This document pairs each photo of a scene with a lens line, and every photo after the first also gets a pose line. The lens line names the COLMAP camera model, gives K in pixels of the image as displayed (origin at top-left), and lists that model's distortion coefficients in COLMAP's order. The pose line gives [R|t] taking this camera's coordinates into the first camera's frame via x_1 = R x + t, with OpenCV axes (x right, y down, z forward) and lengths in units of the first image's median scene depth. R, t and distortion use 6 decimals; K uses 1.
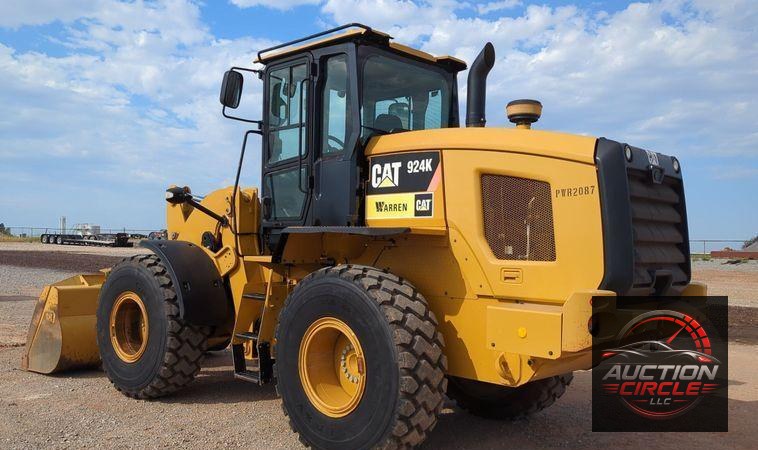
lens RADIAL K [[671.4, 0, 355.0], [0, 671.4, 240.6], [0, 0, 1]] dist [0.002077, -0.002450]
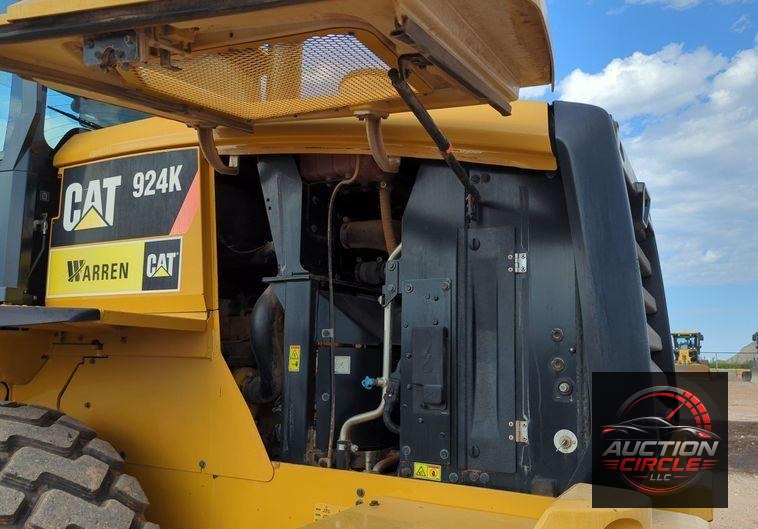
lens RADIAL K [[637.9, 0, 381.1], [0, 637.9, 279.1], [0, 0, 1]] dist [0.074988, -0.096977]
pose [[0.960514, 0.029845, 0.276627, 0.122363], [-0.001384, 0.994730, -0.102517, 0.001076], [-0.278229, 0.098086, 0.955494, 0.532998]]
